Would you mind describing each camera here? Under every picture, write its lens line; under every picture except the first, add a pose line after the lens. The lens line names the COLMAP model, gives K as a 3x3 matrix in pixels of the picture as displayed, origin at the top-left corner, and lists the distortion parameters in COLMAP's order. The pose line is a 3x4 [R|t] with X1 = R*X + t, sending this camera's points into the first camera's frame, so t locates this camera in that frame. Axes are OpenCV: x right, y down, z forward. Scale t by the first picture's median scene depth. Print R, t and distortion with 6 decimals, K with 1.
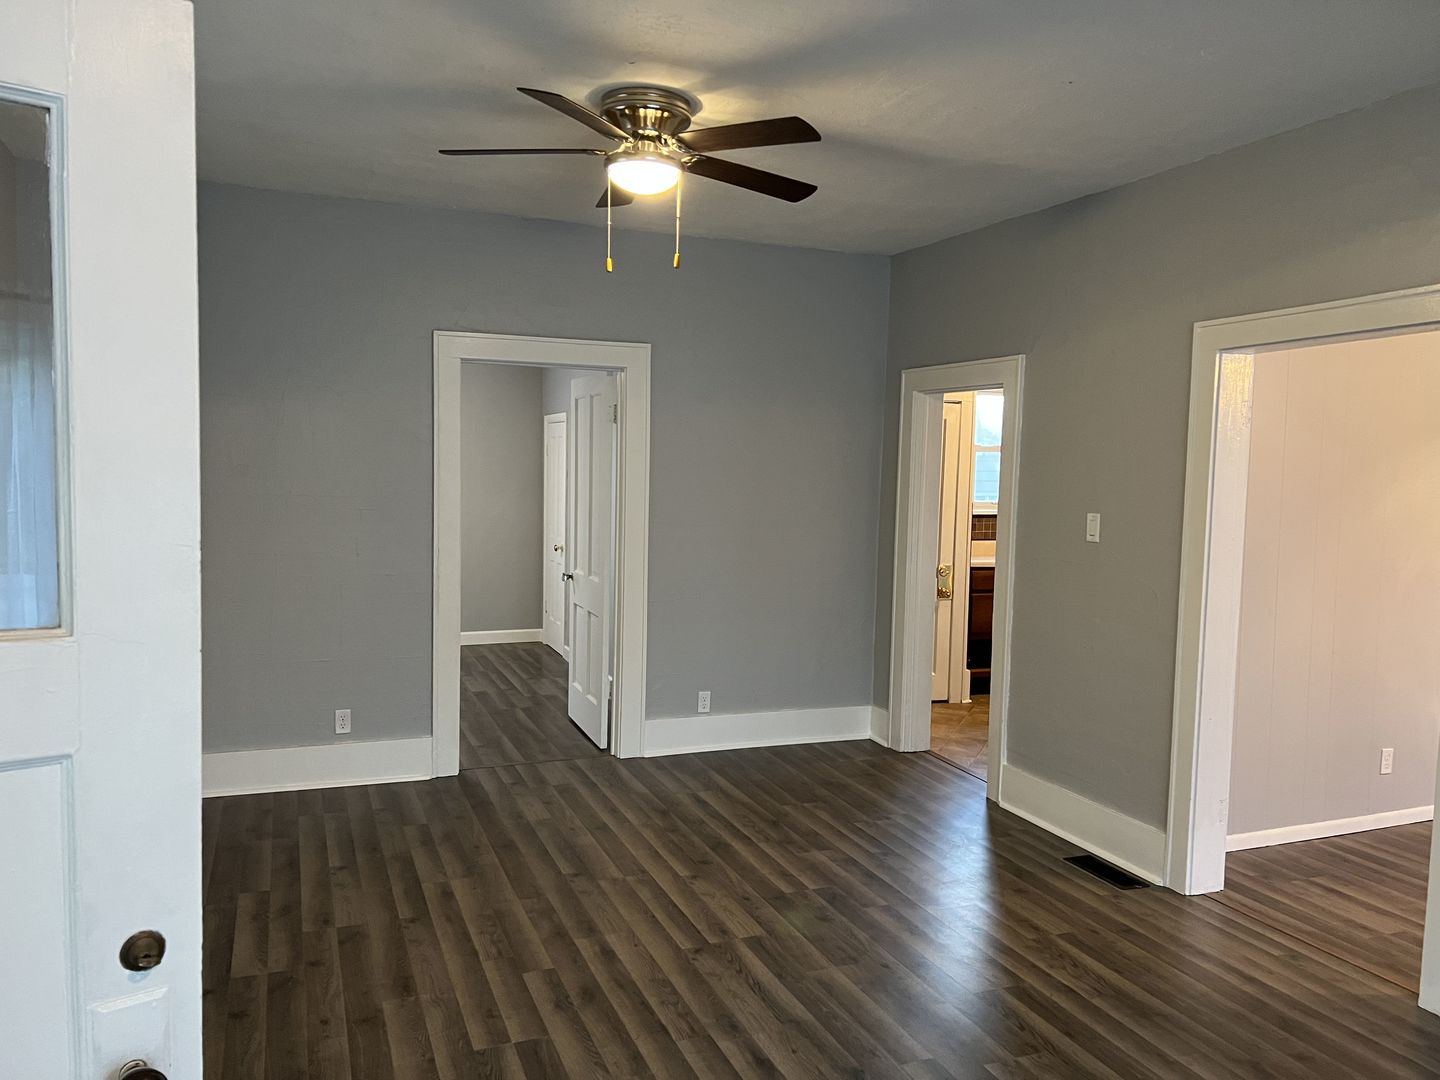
lens RADIAL K [[1088.5, 0, 718.8], [0, 1088.5, 541.2], [0, 0, 1]] dist [0.006648, -0.000021]
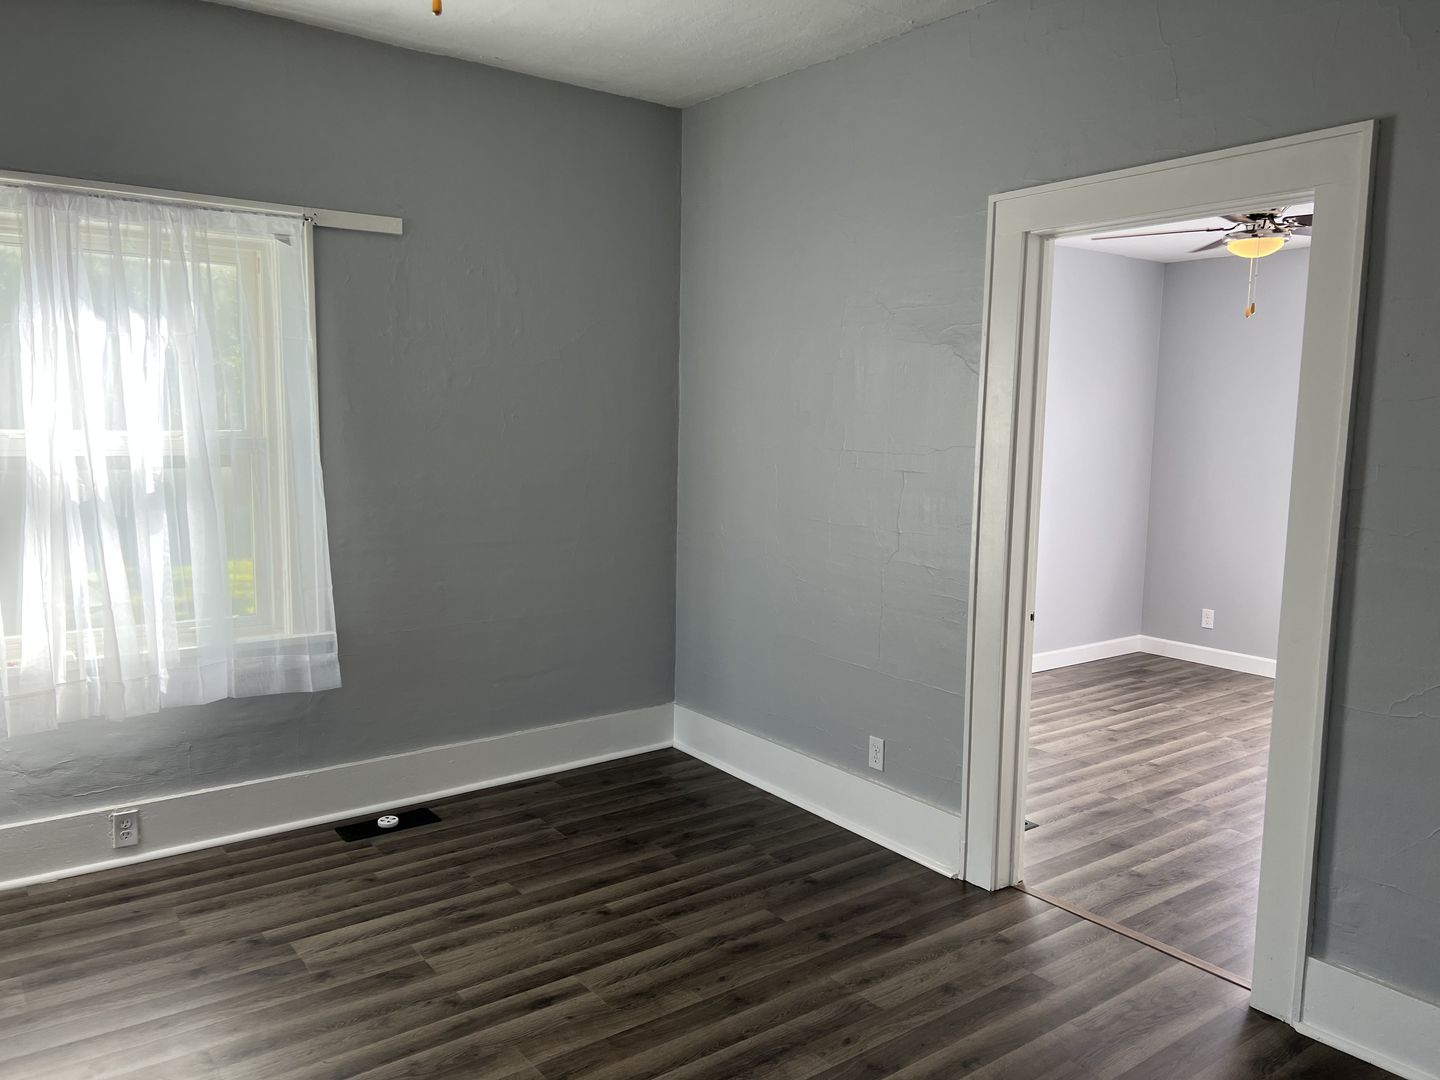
lens RADIAL K [[1088.5, 0, 719.8], [0, 1088.5, 542.8], [0, 0, 1]] dist [0.006648, -0.000021]
pose [[0.250718, 0.104680, -0.962384, 0.376336], [-0.074843, 0.993257, 0.088540, -0.040911], [0.965163, 0.049830, 0.256862, 0.787615]]
